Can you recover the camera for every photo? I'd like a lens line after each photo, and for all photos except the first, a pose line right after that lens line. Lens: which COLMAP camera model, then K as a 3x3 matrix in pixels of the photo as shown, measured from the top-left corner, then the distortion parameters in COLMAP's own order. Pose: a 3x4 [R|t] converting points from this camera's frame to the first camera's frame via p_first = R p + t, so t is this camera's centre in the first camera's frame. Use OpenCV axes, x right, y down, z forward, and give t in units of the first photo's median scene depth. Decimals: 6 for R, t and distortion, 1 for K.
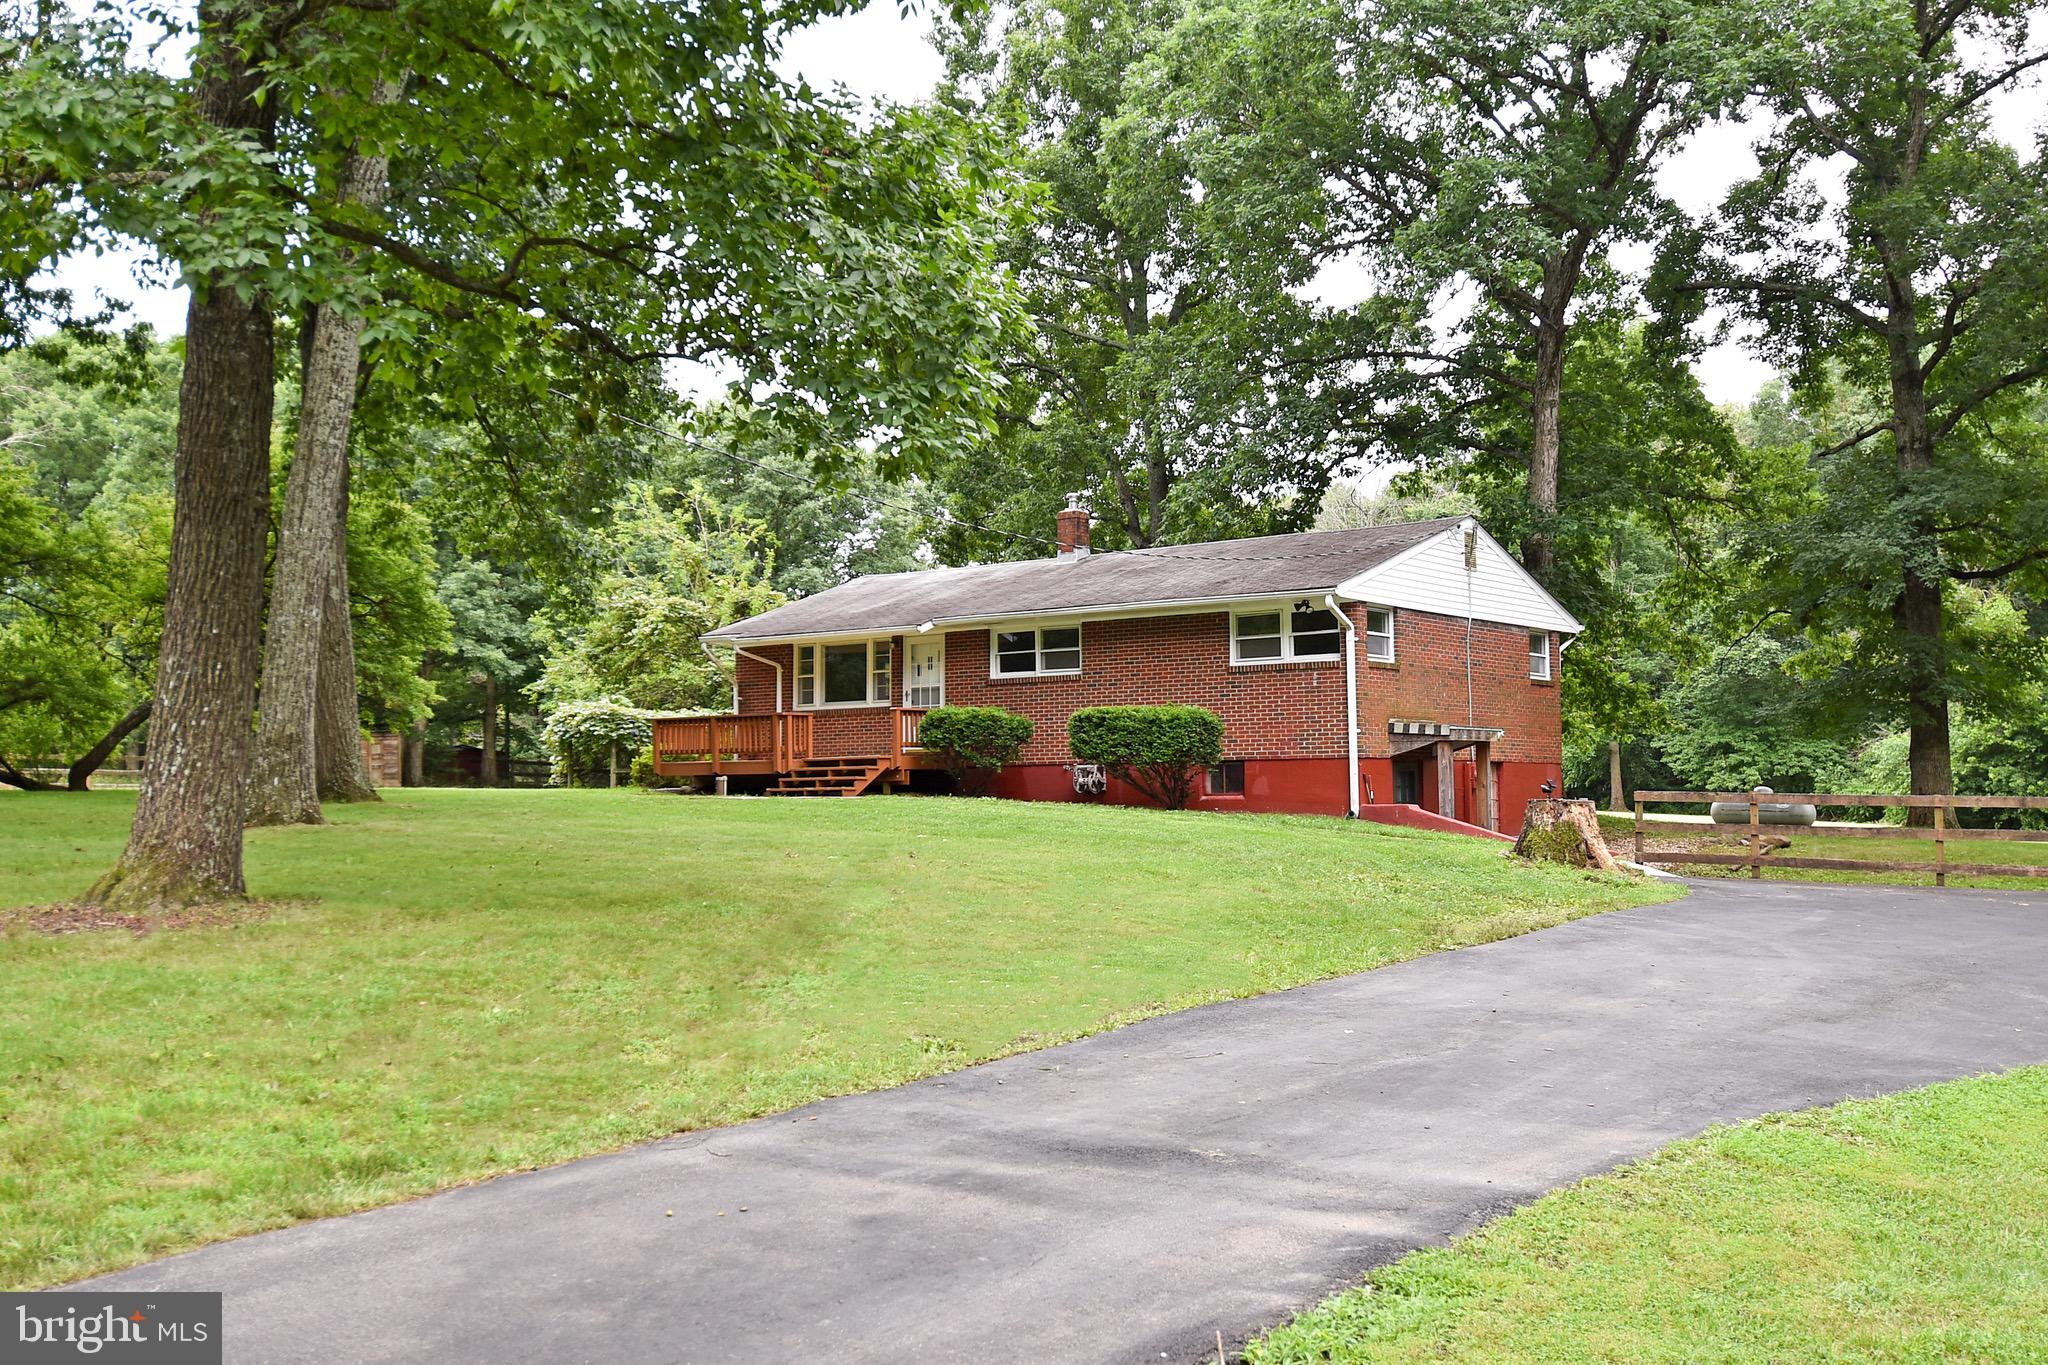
lens RADIAL K [[2066.4, 0, 1024.0], [0, 2066.4, 682.5], [0, 0, 1]] dist [0.002056, 0.000166]
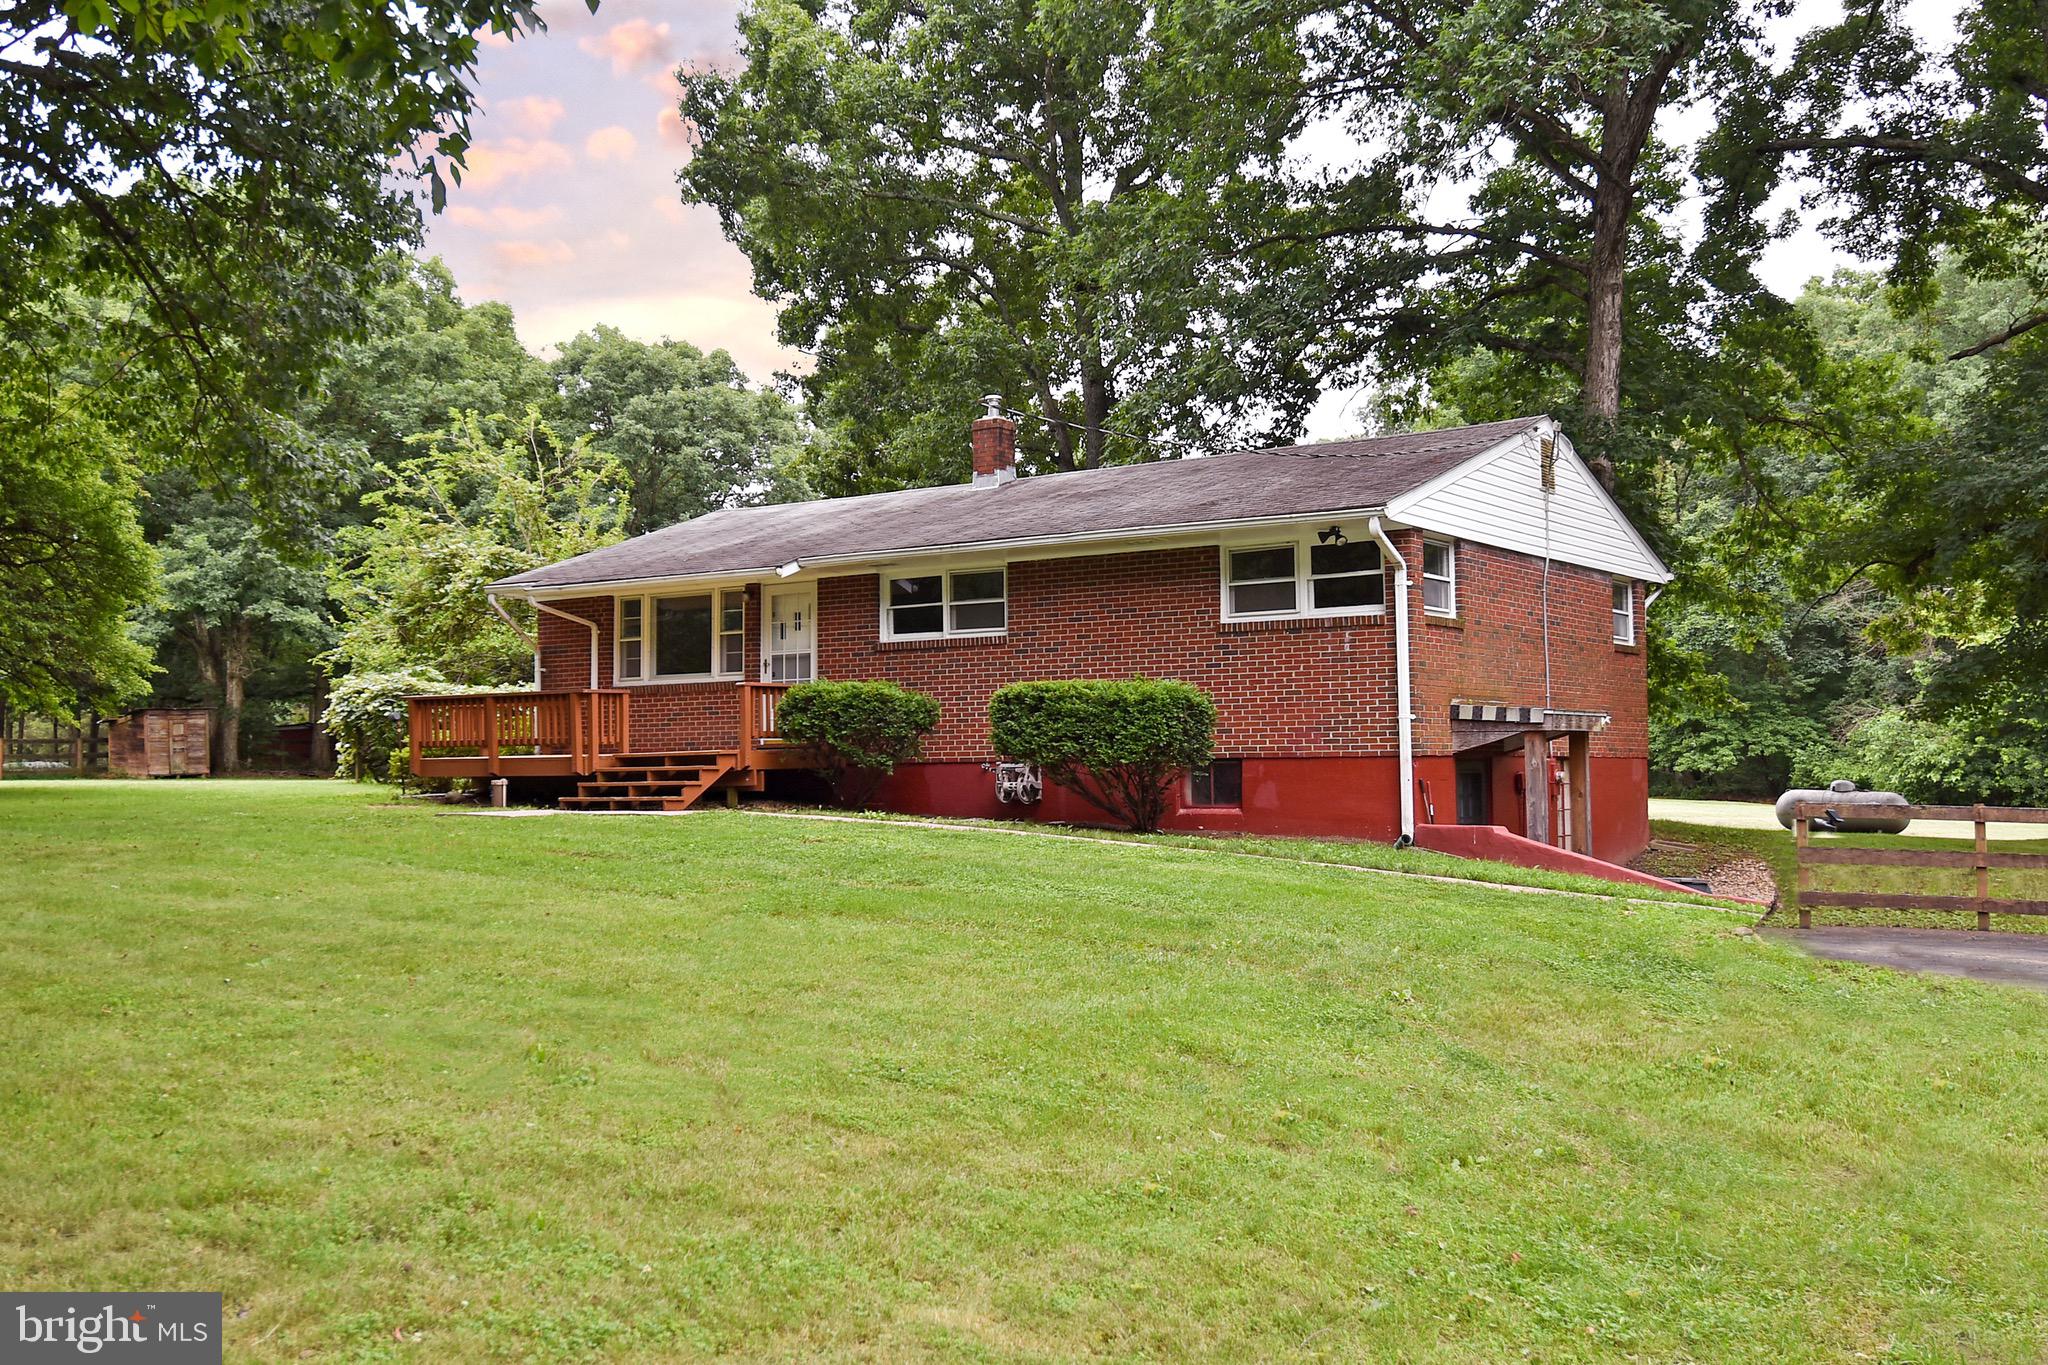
lens RADIAL K [[1994.6, 0, 1024.0], [0, 1994.6, 682.5], [0, 0, 1]] dist [0.007144, 0.004258]
pose [[0.999013, 0.000472, 0.044420, 0.002951], [-0.001043, 0.999917, 0.012834, 0.003050], [-0.044410, -0.012867, 0.998931, 0.292016]]
